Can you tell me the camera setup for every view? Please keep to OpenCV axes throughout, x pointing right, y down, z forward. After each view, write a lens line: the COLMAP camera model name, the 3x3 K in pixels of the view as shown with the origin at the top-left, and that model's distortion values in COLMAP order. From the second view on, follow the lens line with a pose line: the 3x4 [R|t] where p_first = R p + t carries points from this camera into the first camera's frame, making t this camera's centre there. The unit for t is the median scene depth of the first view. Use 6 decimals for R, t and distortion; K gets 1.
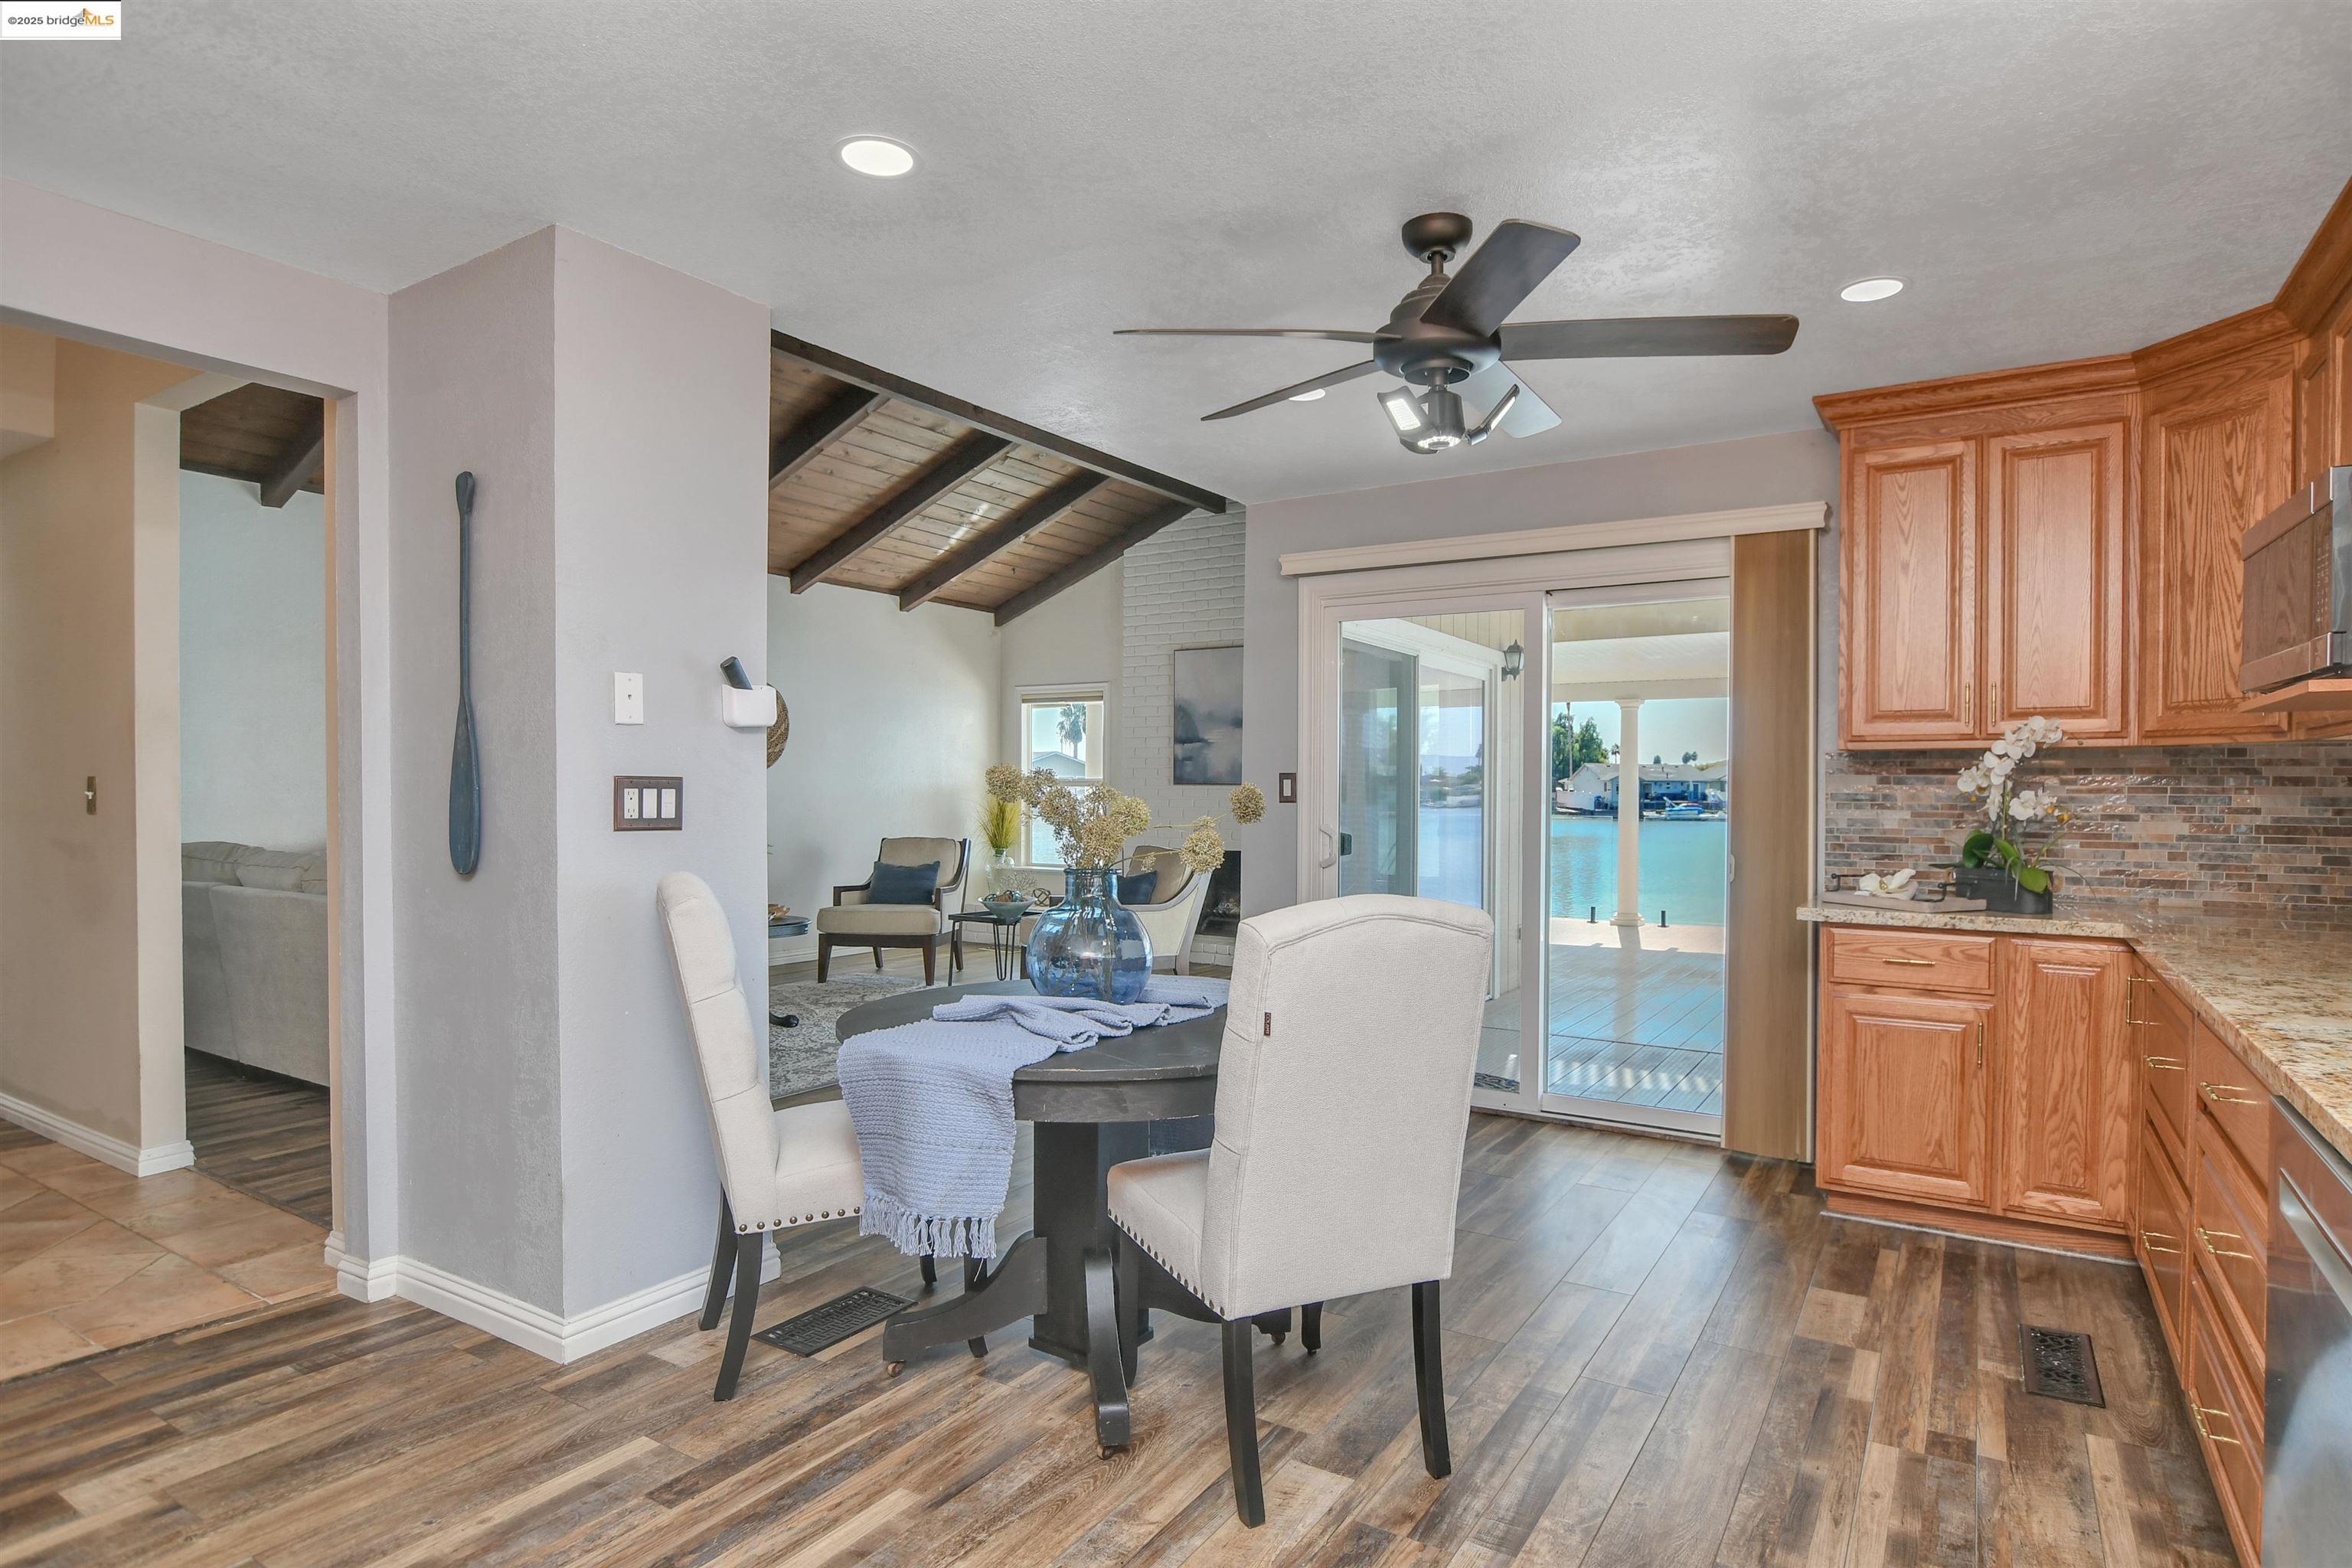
lens RADIAL K [[1256.3, 0, 1199.5], [0, 1256.3, 791.4], [0, 0, 1]] dist [-0.021093, 0.003844]
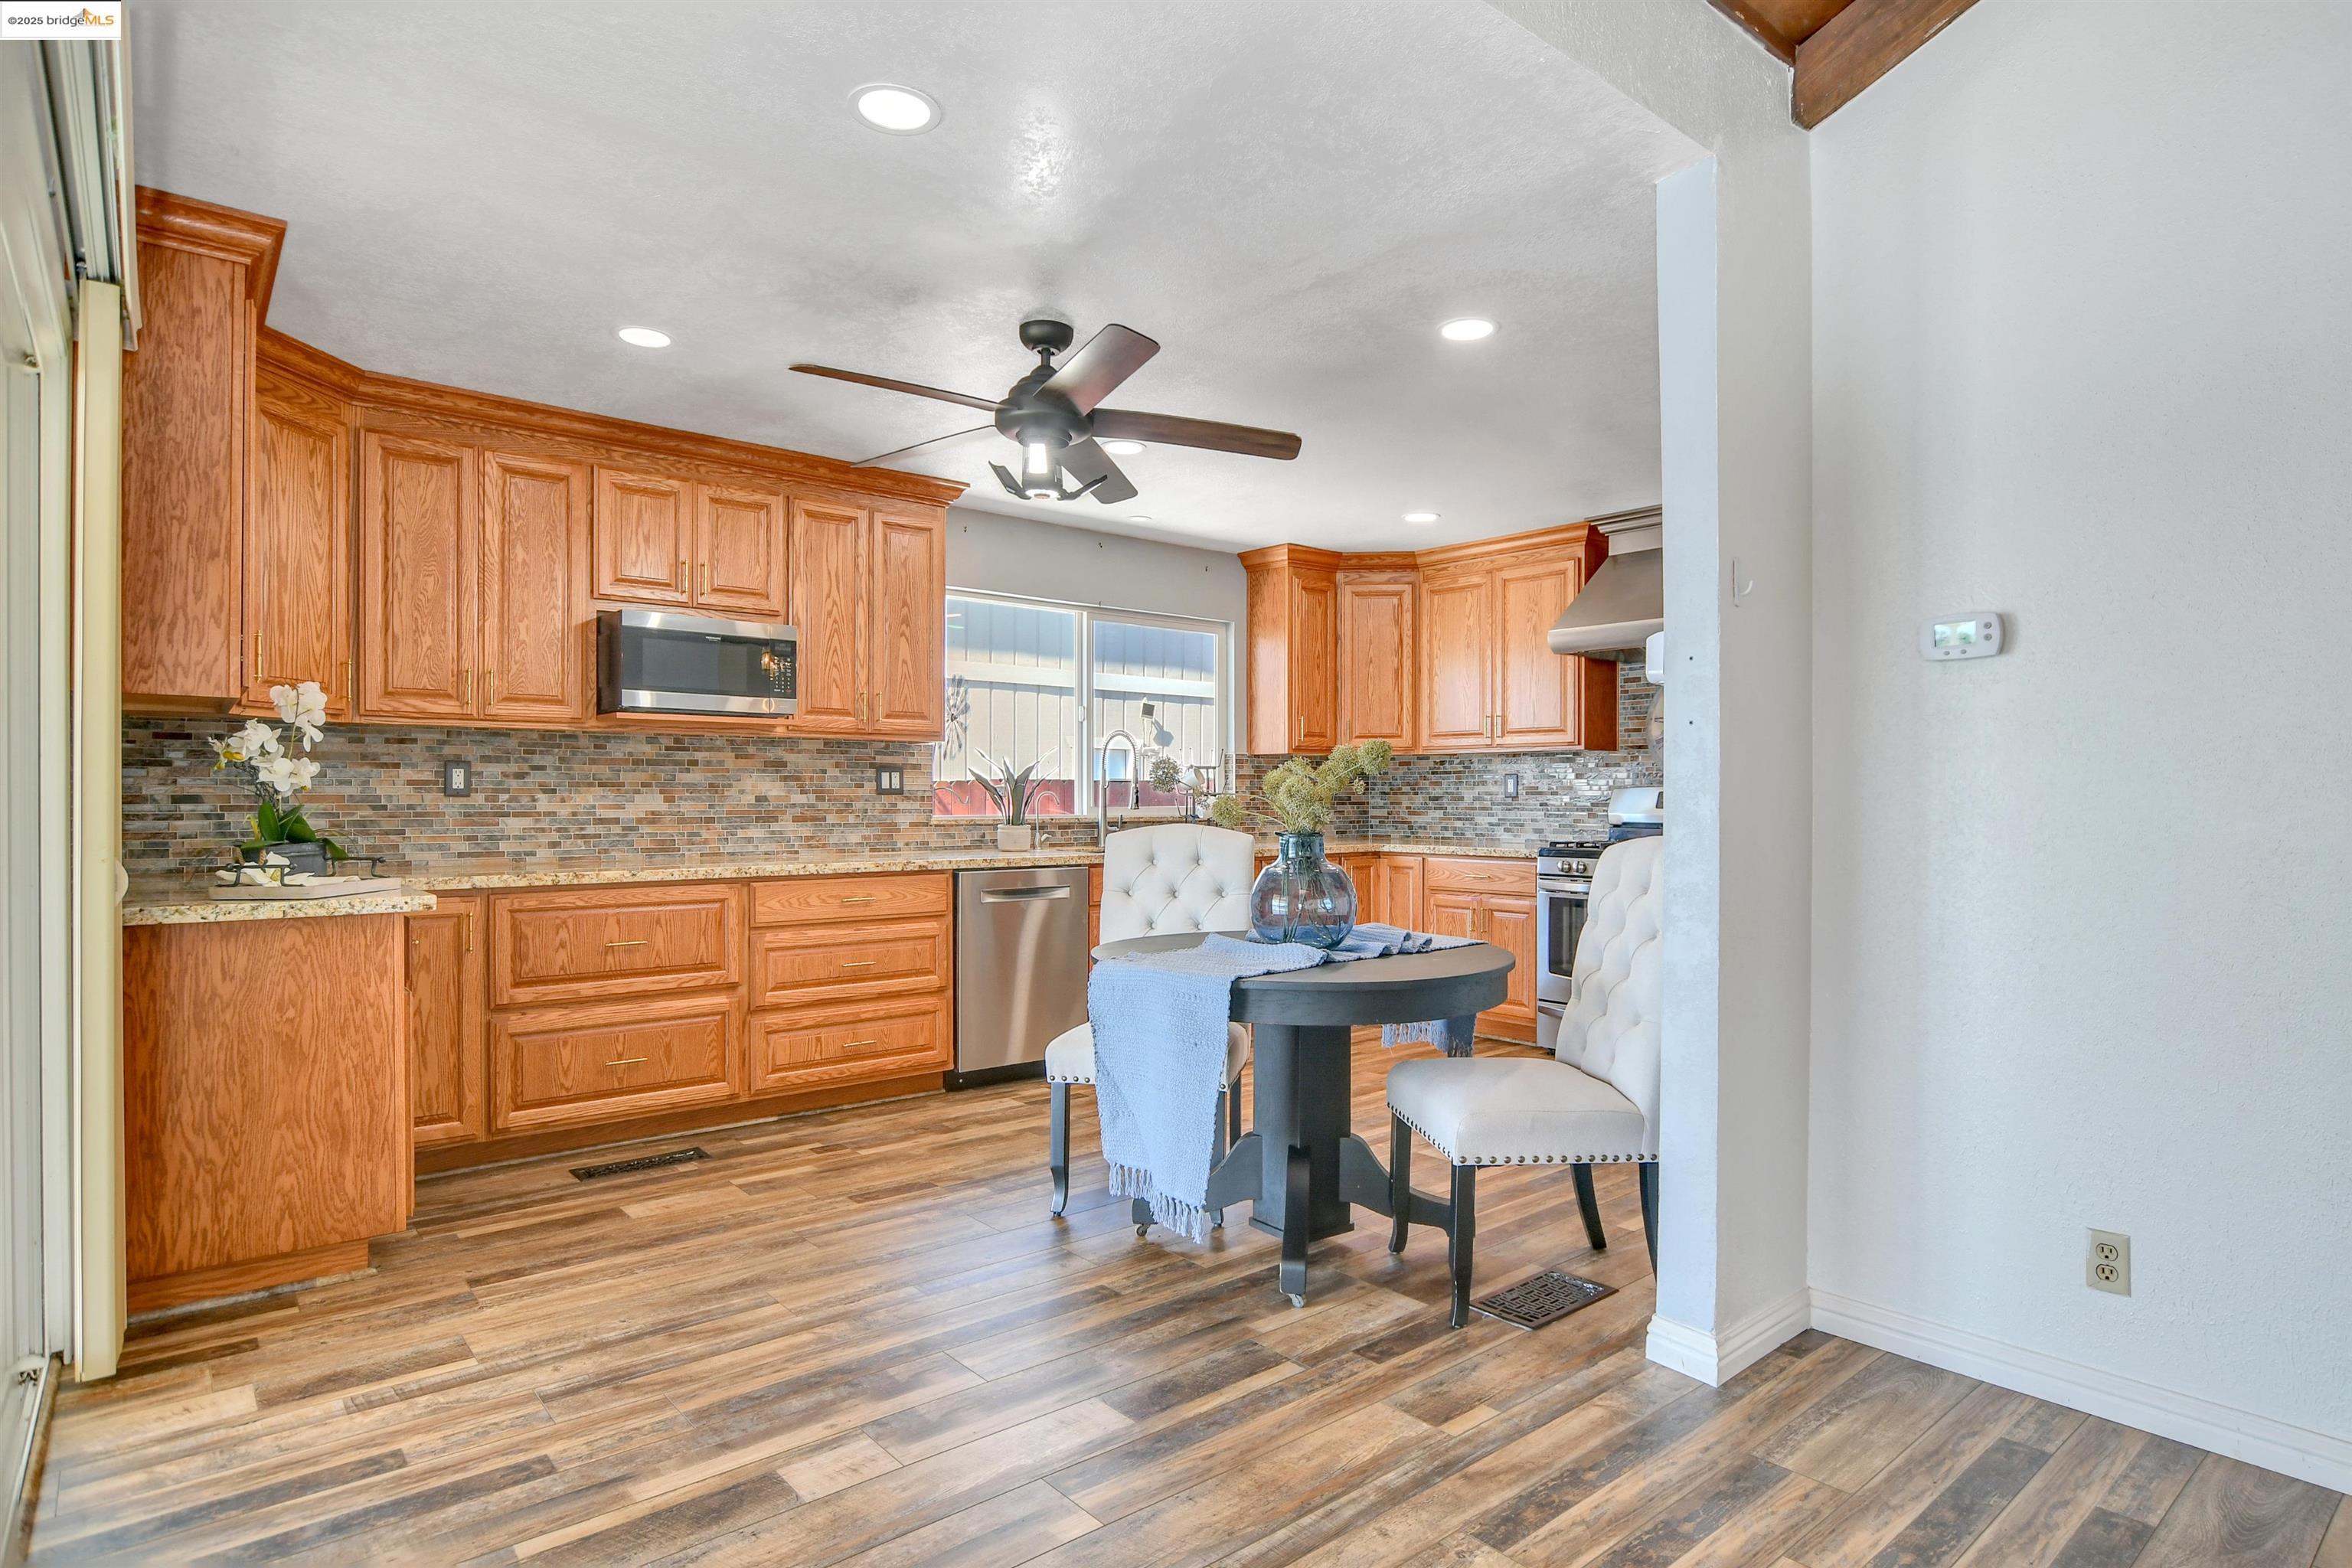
lens RADIAL K [[1256.3, 0, 1200.8], [0, 1256.3, 798.9], [0, 0, 1]] dist [-0.021093, 0.003844]
pose [[-0.955650, -0.006213, 0.294441, -0.288079], [-0.004246, 0.999964, 0.007318, 0.022089], [-0.294476, 0.005743, -0.955642, 1.827734]]
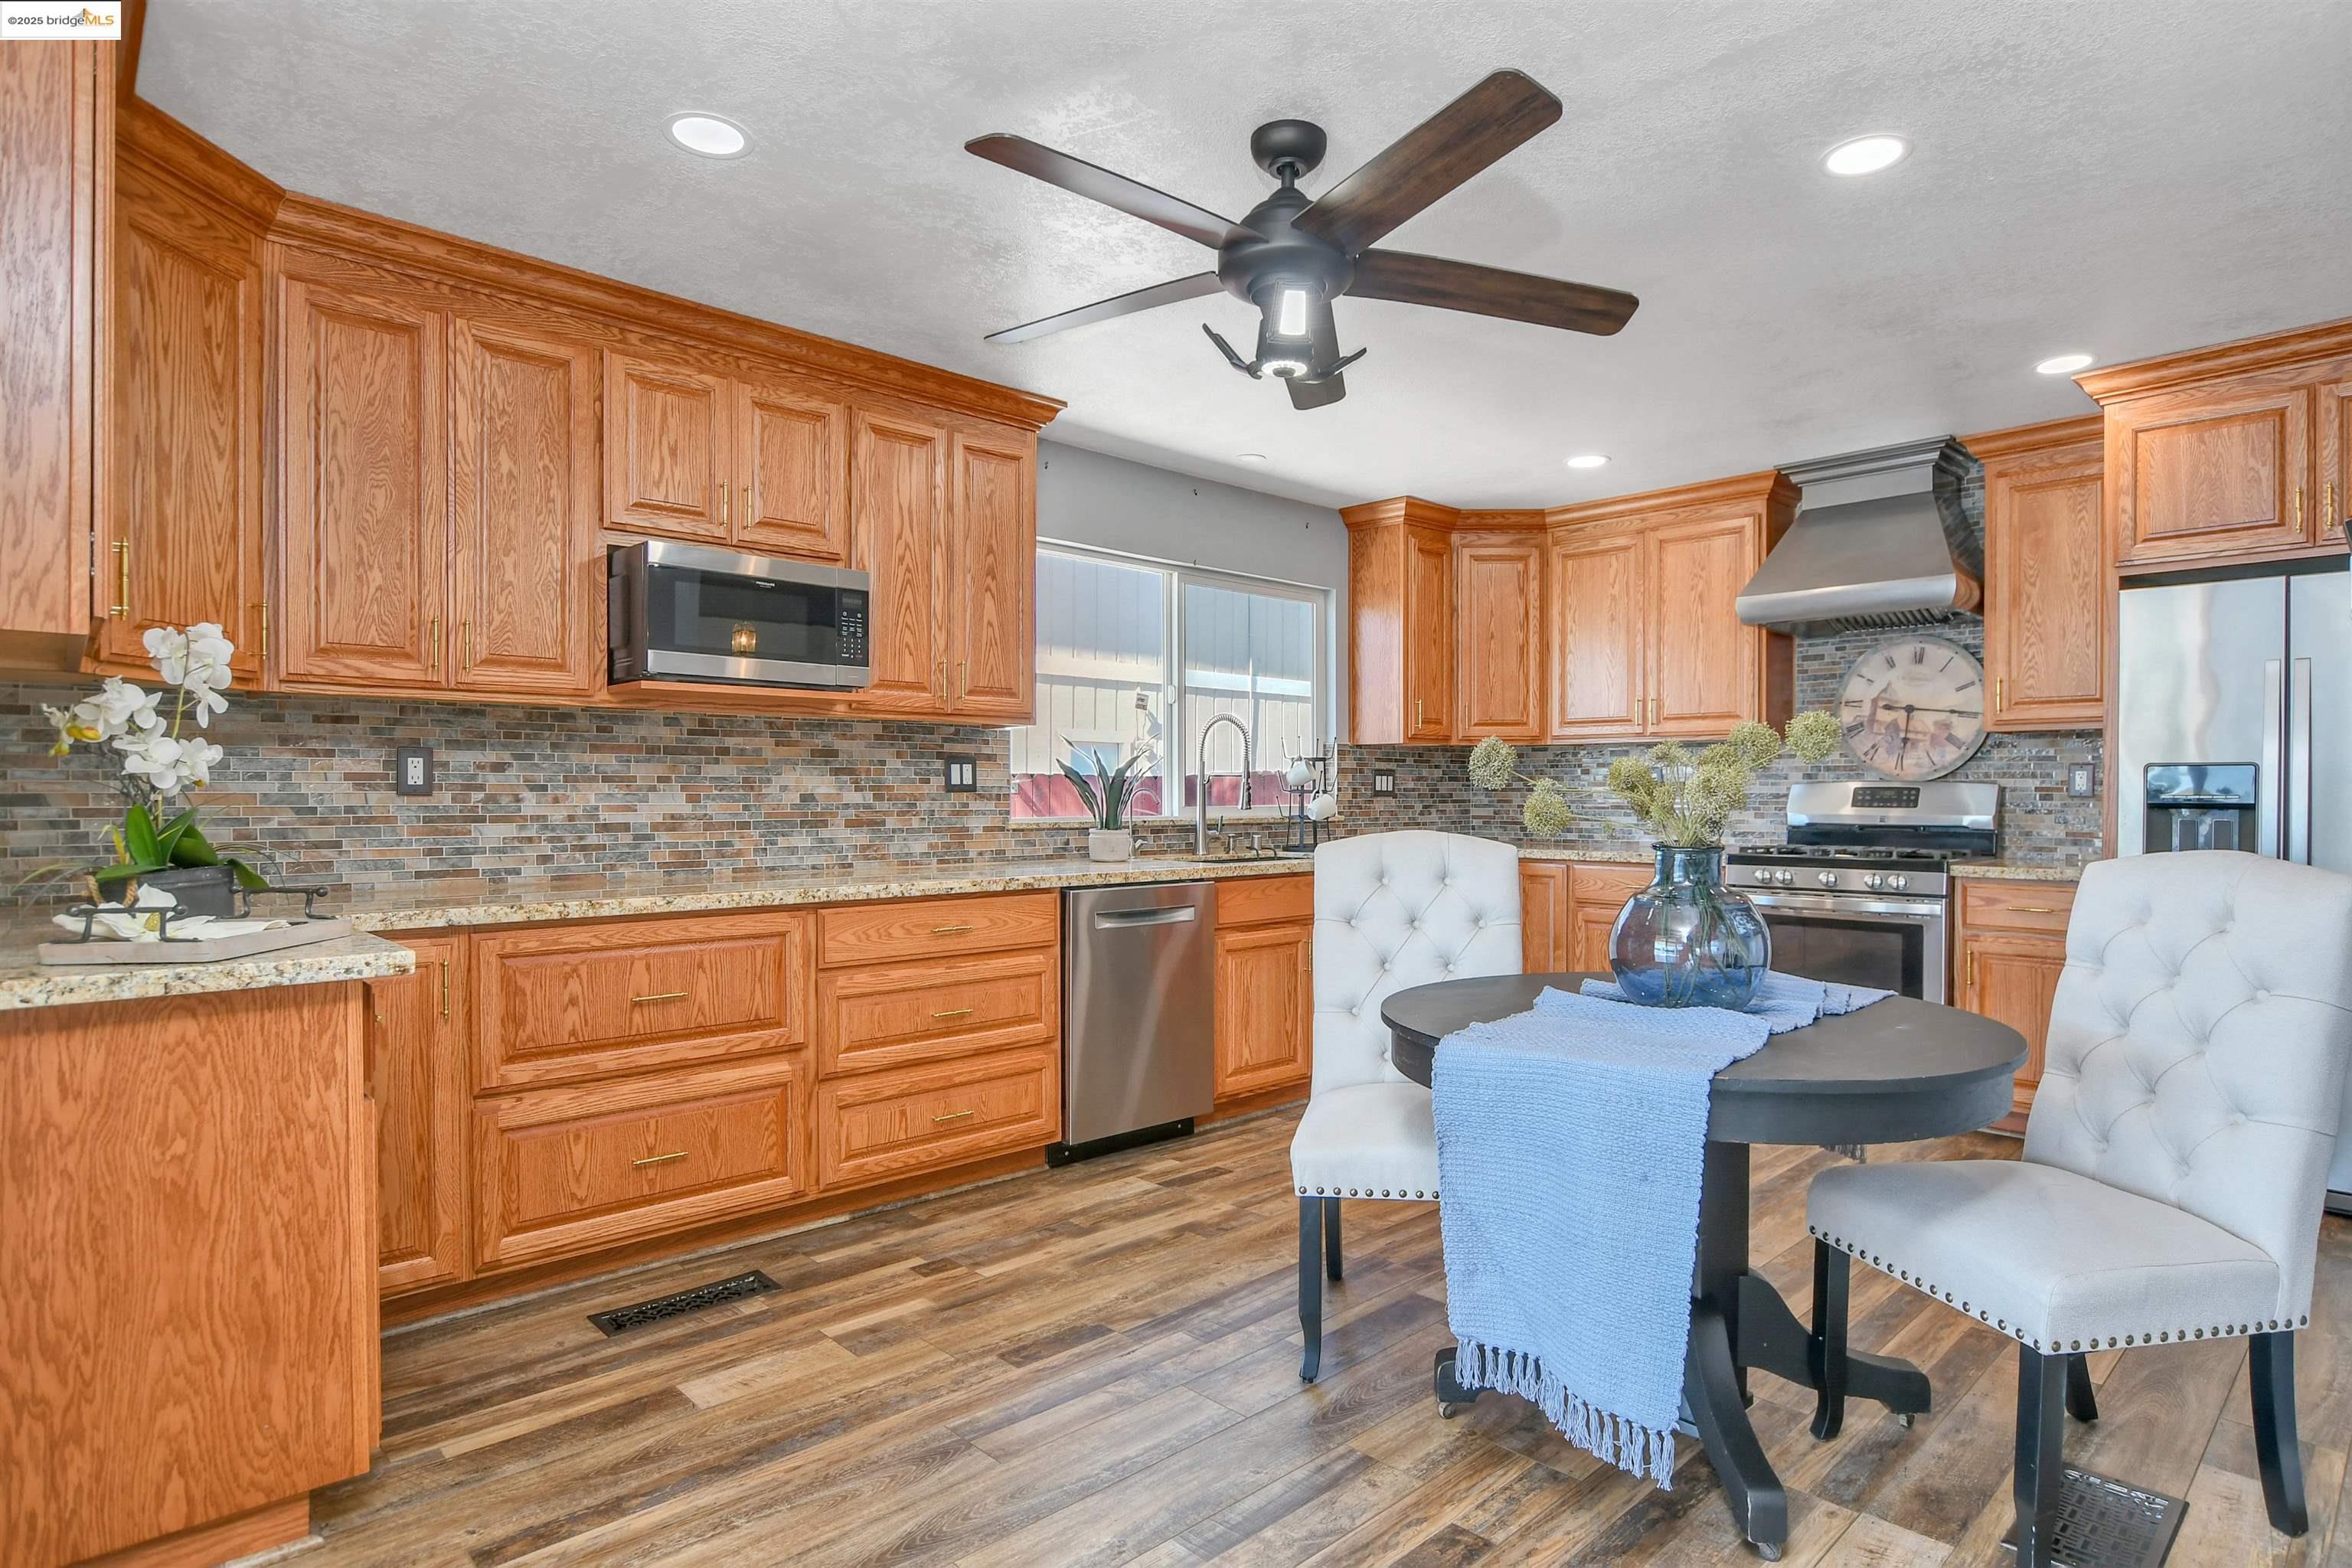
lens RADIAL K [[1256.3, 0, 1207.8], [0, 1256.3, 800.5], [0, 0, 1]] dist [-0.021093, 0.003844]
pose [[-0.971682, -0.005817, 0.236220, 0.022227], [-0.003329, 0.999935, 0.010930, 0.023795], [-0.236268, 0.009834, -0.971638, 1.595475]]
